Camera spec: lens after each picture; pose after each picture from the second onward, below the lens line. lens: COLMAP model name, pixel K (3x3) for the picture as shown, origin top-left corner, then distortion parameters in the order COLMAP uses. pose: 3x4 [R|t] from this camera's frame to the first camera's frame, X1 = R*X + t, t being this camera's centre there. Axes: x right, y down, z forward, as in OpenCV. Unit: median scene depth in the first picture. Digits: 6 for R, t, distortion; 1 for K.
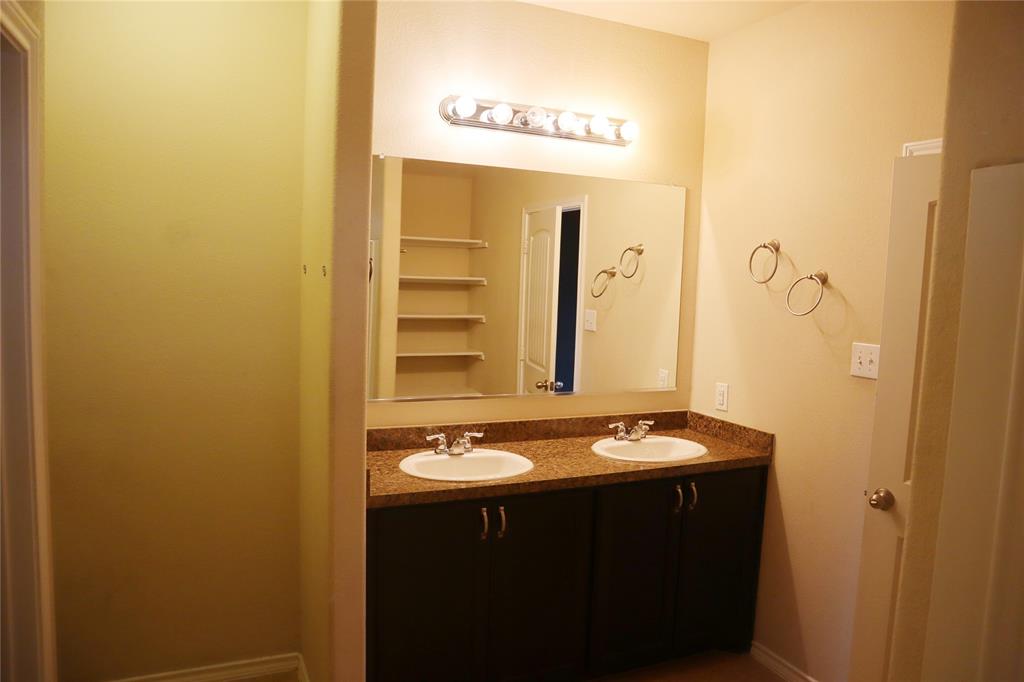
lens RADIAL K [[687.8, 0, 512.0], [0, 687.8, 341.0], [0, 0, 1]] dist [-0.104722, 0.001472]
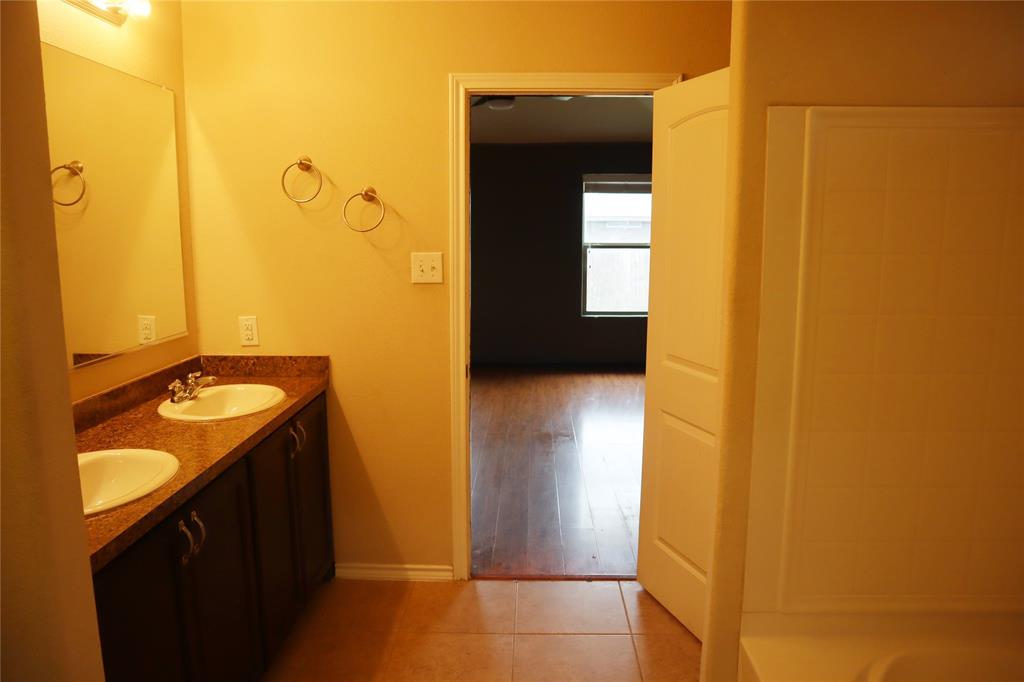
lens RADIAL K [[687.8, 0, 512.0], [0, 687.8, 341.0], [0, 0, 1]] dist [-0.104722, 0.001472]
pose [[0.430341, -0.172873, 0.885958, -0.377189], [0.094604, 0.984722, 0.146192, -0.003918], [-0.897695, 0.020903, 0.440121, 0.318844]]
